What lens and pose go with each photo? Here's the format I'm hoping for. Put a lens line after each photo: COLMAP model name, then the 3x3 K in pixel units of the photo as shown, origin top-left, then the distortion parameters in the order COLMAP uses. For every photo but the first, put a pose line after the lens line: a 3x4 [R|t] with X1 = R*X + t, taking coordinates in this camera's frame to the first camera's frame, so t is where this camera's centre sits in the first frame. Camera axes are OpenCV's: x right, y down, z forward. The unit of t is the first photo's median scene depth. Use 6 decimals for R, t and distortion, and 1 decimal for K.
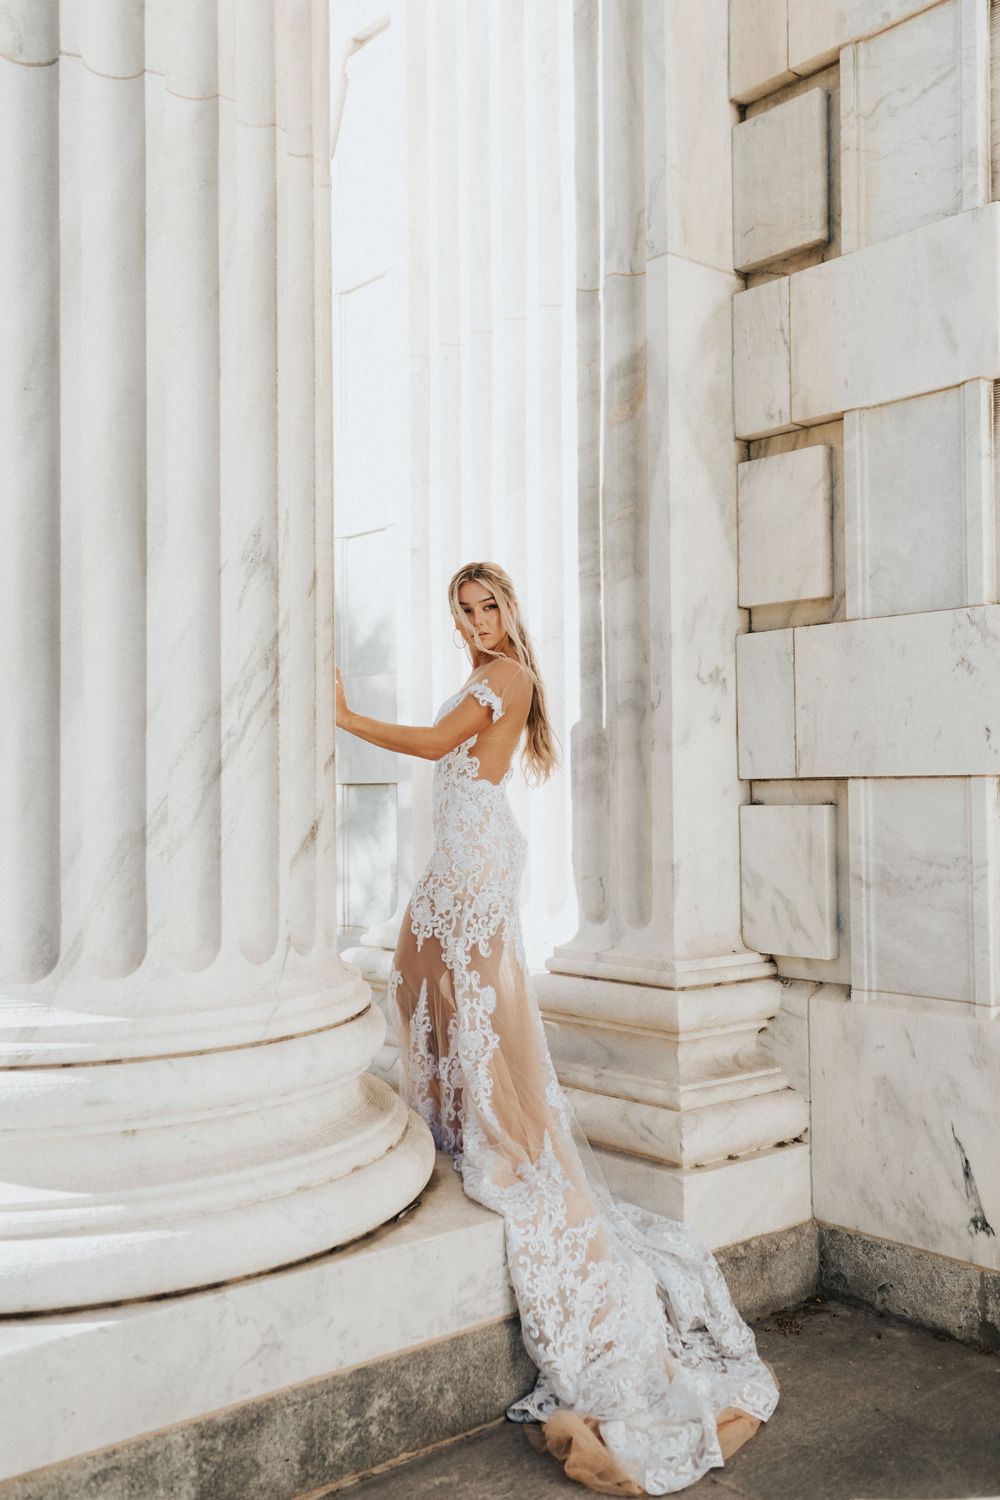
lens RADIAL K [[1427.4, 0, 498.9], [0, 1427.4, 749.3], [0, 0, 1]] dist [0.023162, 0.016200]
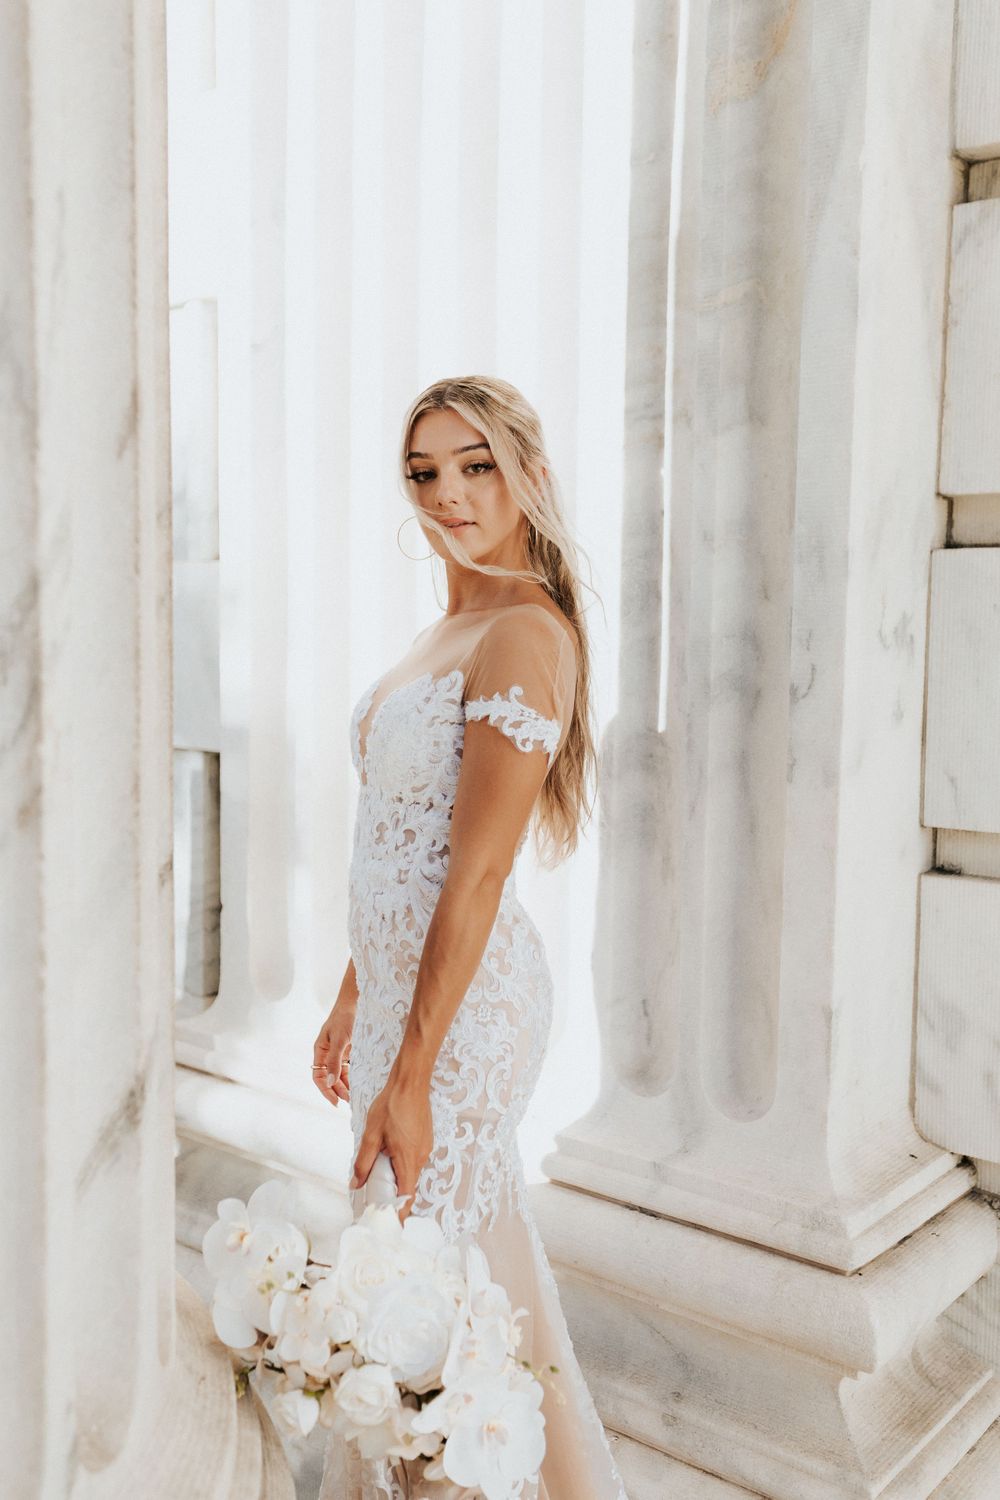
lens RADIAL K [[1479.5, 0, 501.3], [0, 1479.5, 747.2], [0, 0, 1]] dist [0.019472, 0.029412]
pose [[0.981231, 0.005719, 0.192751, -0.092871], [-0.027602, 0.993432, 0.111041, -0.066613], [-0.190850, -0.114277, 0.974945, 0.517309]]
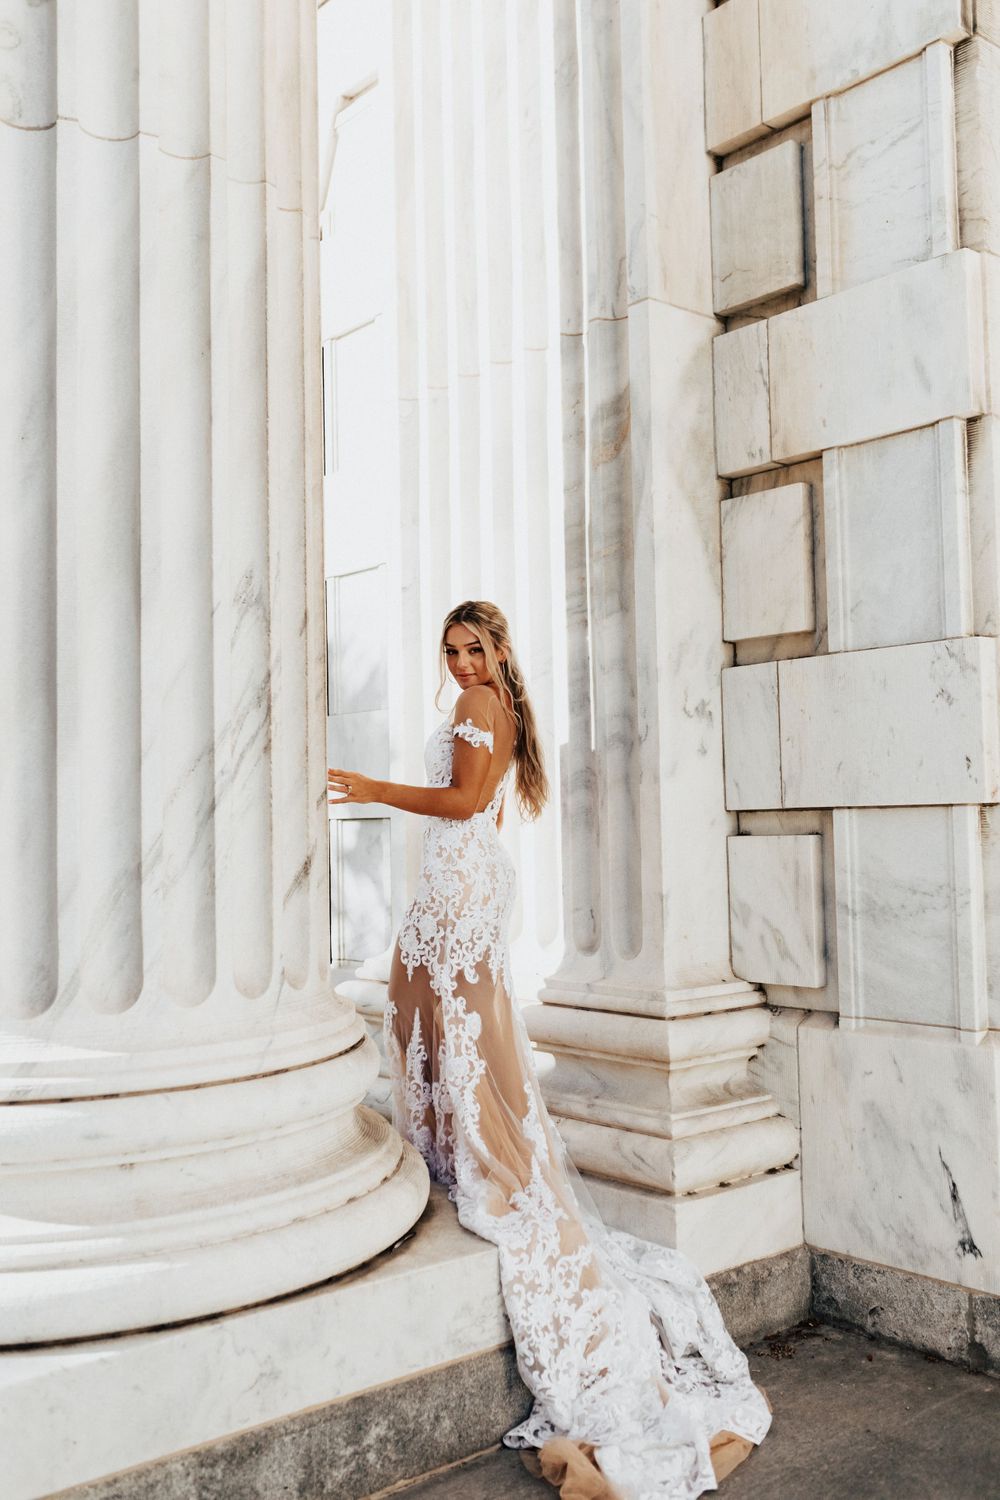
lens RADIAL K [[1424.9, 0, 503.9], [0, 1424.9, 747.1], [0, 0, 1]] dist [-0.000301, 0.007863]
pose [[0.999911, -0.010745, 0.007930, 0.002589], [0.010946, 0.999608, -0.025767, 0.000272], [-0.007651, 0.025852, 0.999637, -0.012293]]
